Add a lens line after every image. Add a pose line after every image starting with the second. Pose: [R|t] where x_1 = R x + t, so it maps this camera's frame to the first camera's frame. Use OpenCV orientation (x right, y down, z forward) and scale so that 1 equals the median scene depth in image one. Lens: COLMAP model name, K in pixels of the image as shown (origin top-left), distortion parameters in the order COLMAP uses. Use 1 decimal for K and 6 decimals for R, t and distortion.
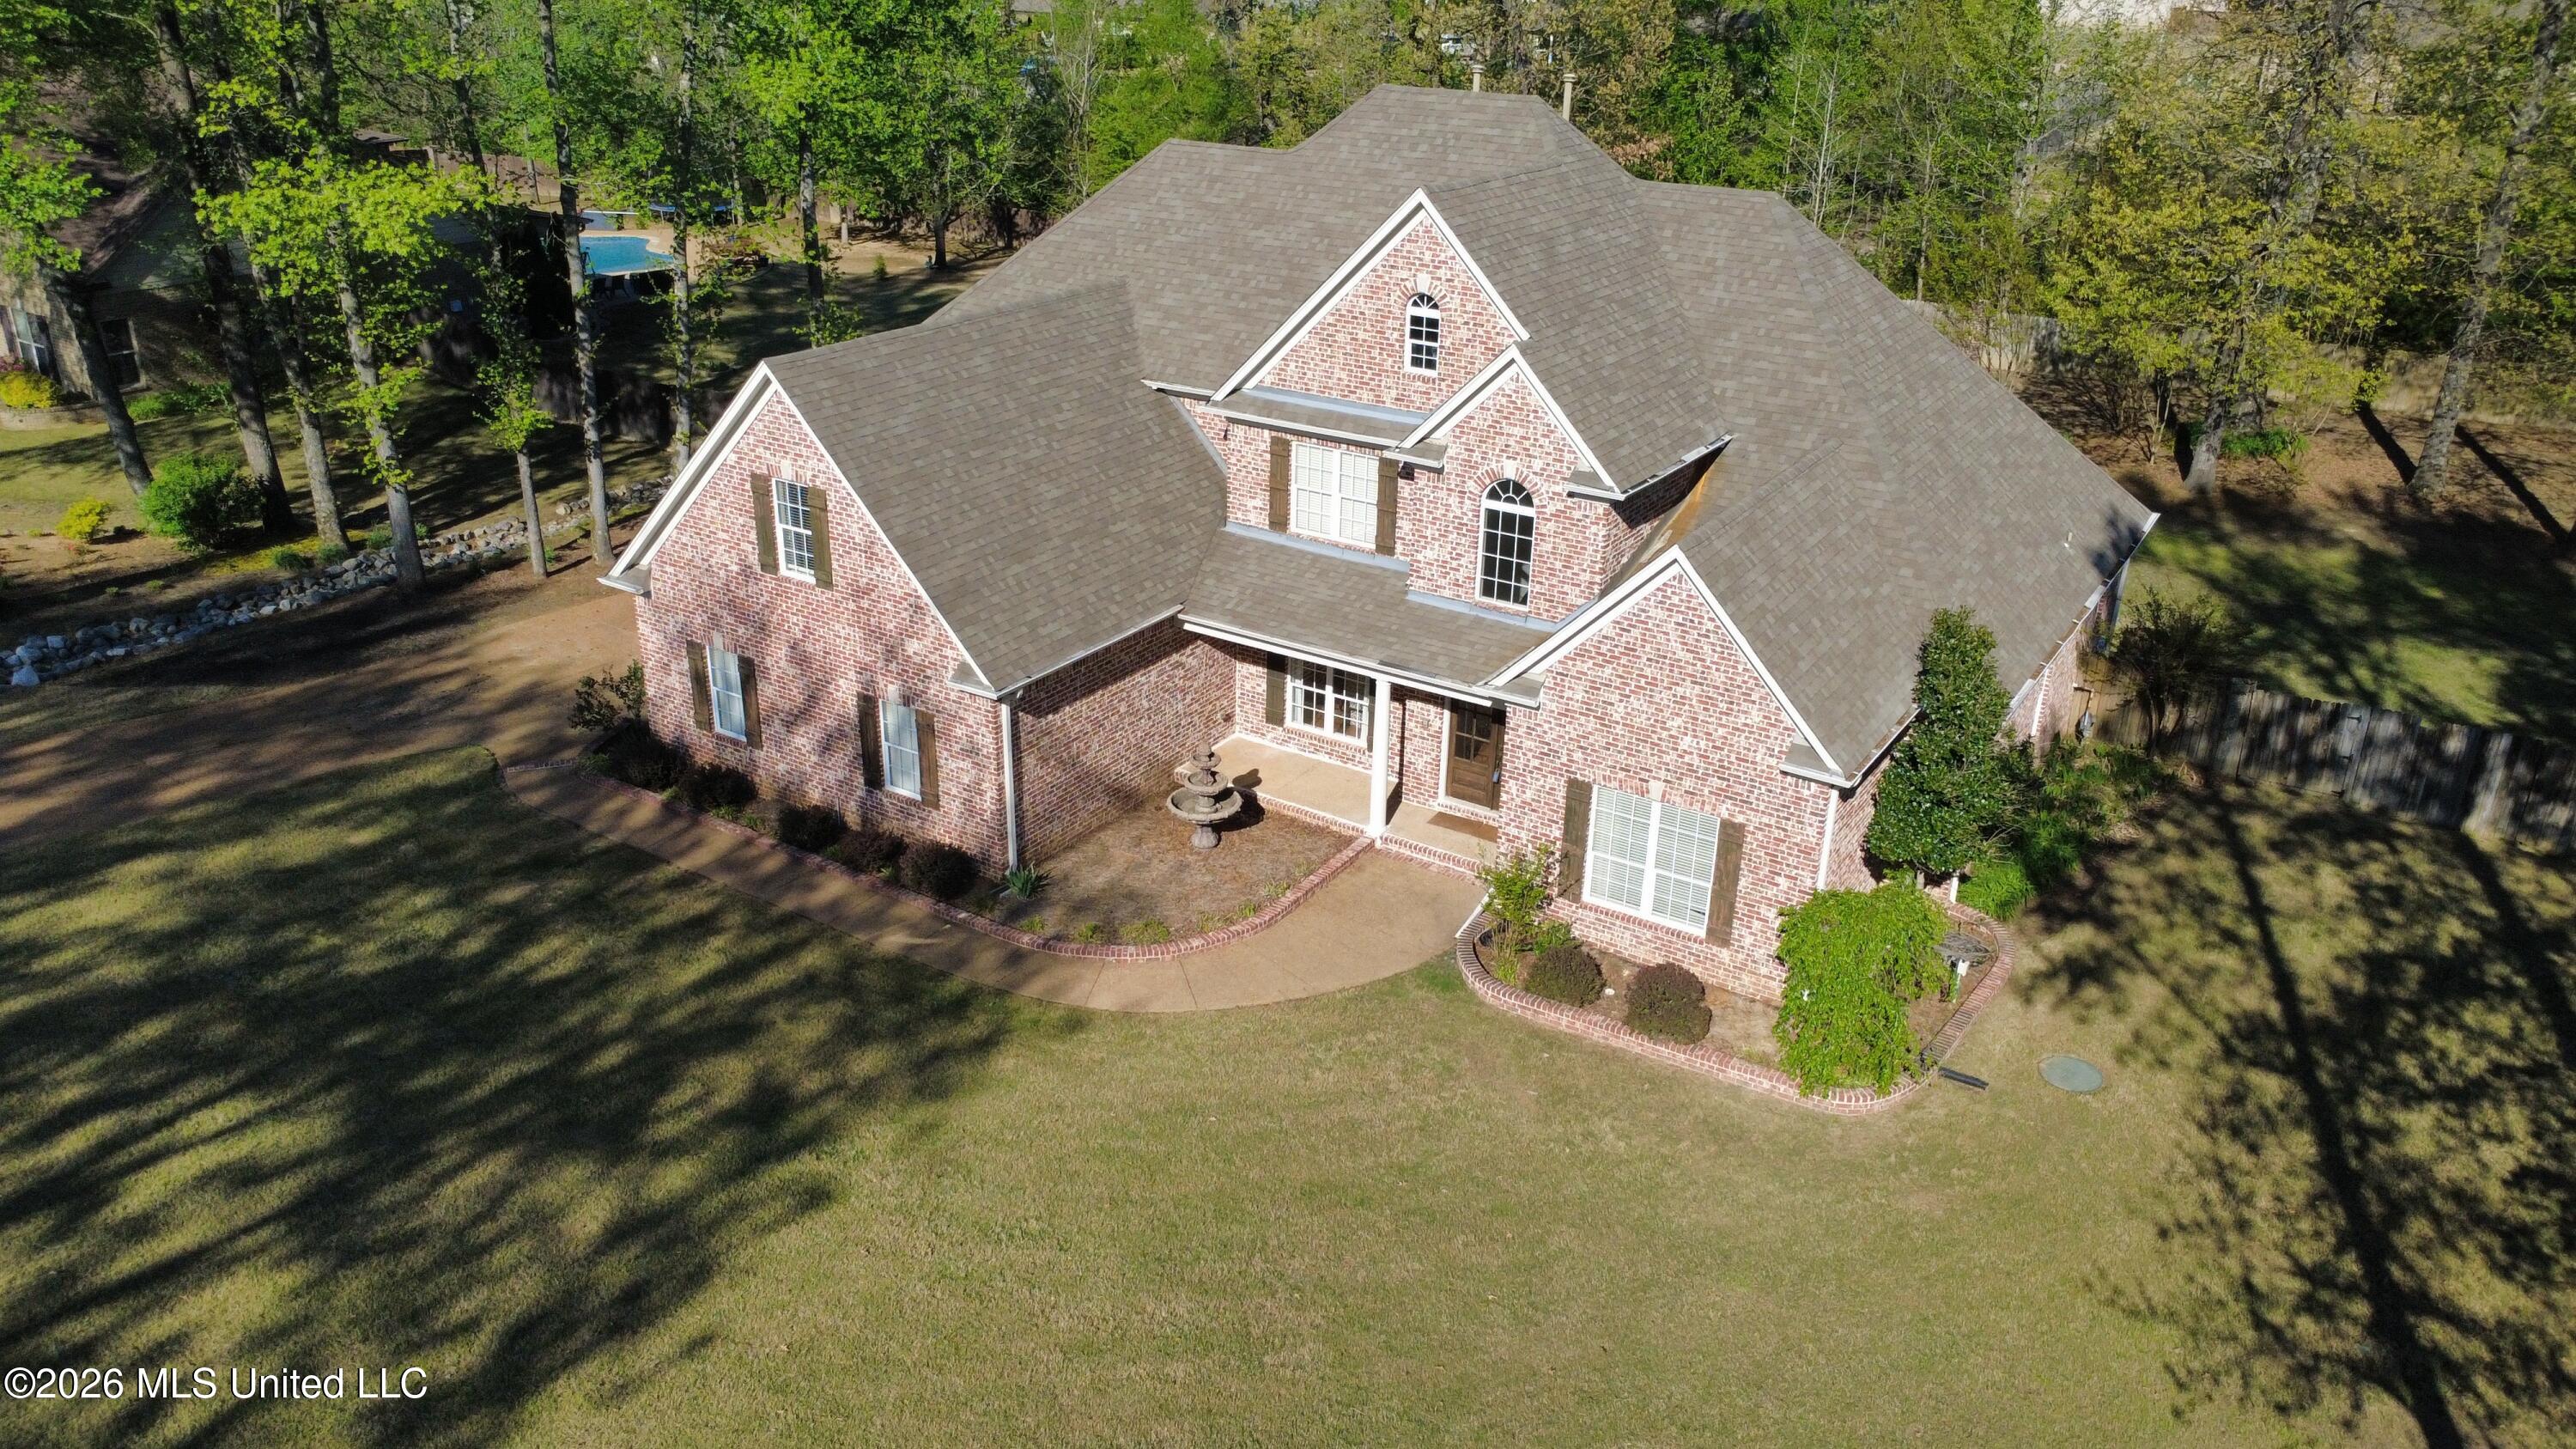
lens RADIAL K [[1838.4, 0, 1307.4], [0, 1838.4, 720.0], [0, 0, 1]] dist [-0.008430, 0.003229]
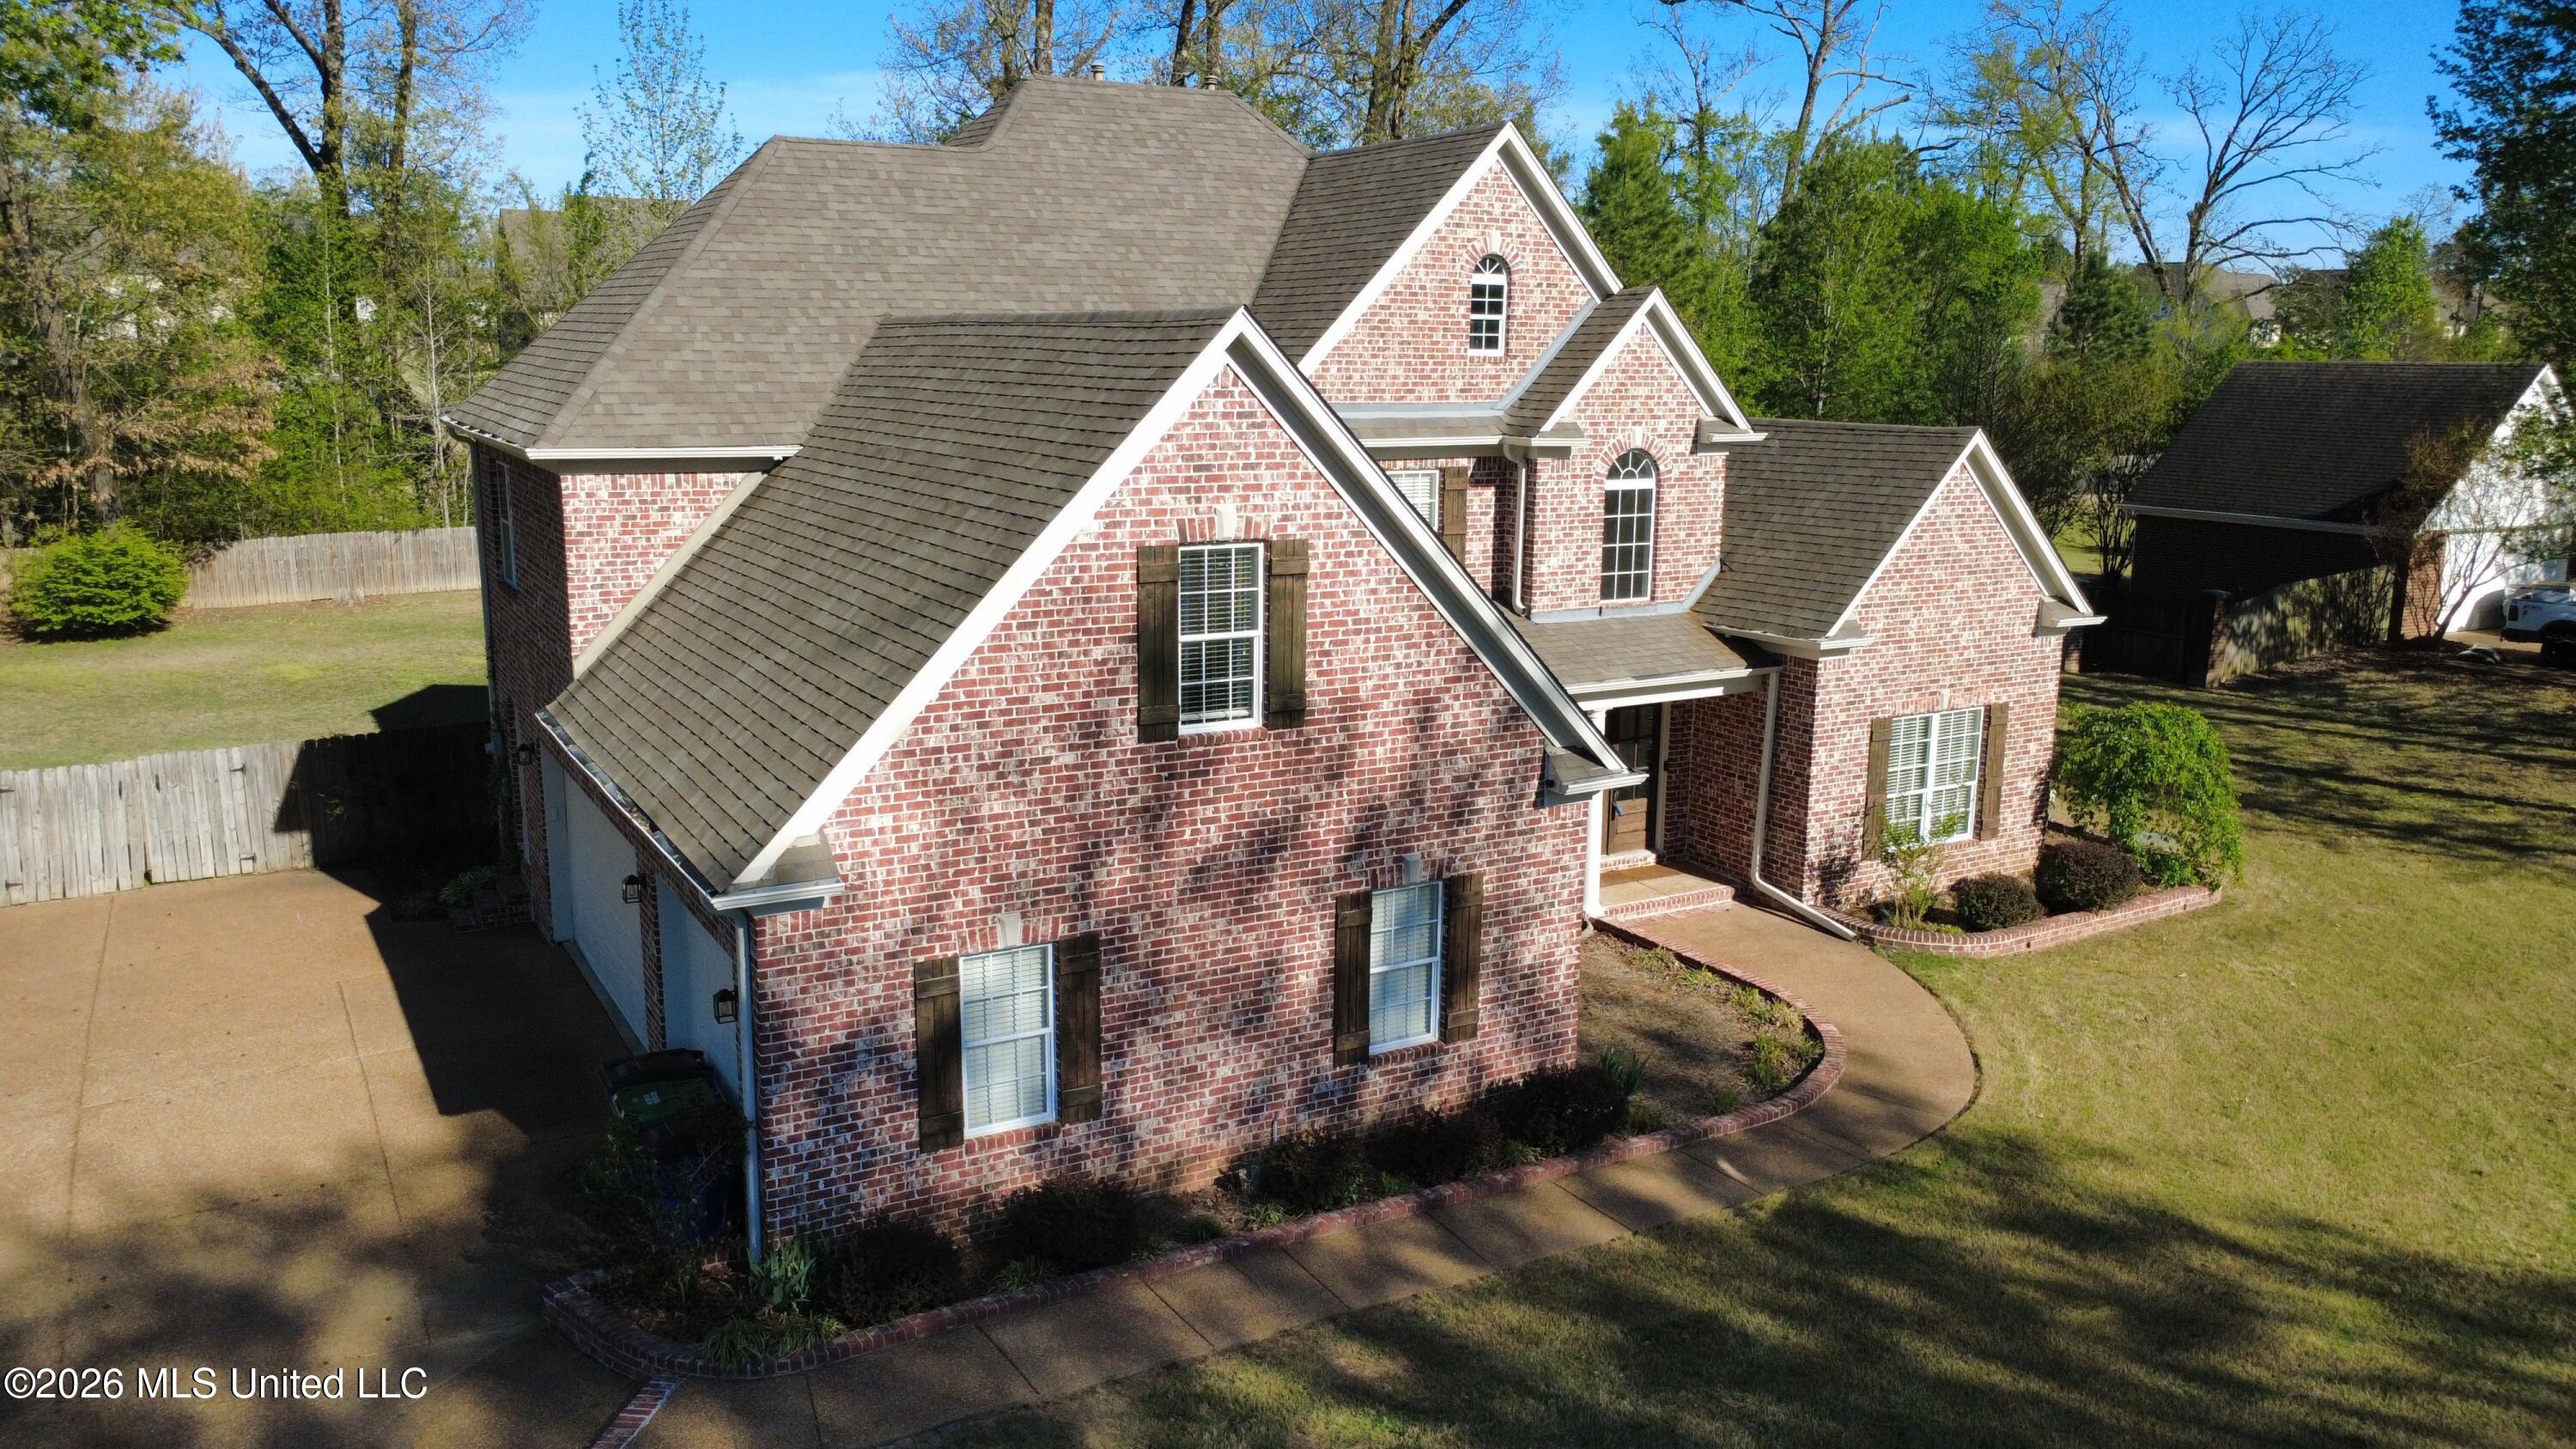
lens RADIAL K [[1838.4, 0, 1283.7], [0, 1838.4, 726.3], [0, 0, 1]] dist [-0.008430, 0.003229]
pose [[0.479660, -0.199305, 0.854520, -0.845423], [0.352221, 0.935692, 0.020529, -0.095267], [-0.803659, 0.291133, 0.519013, 0.812903]]
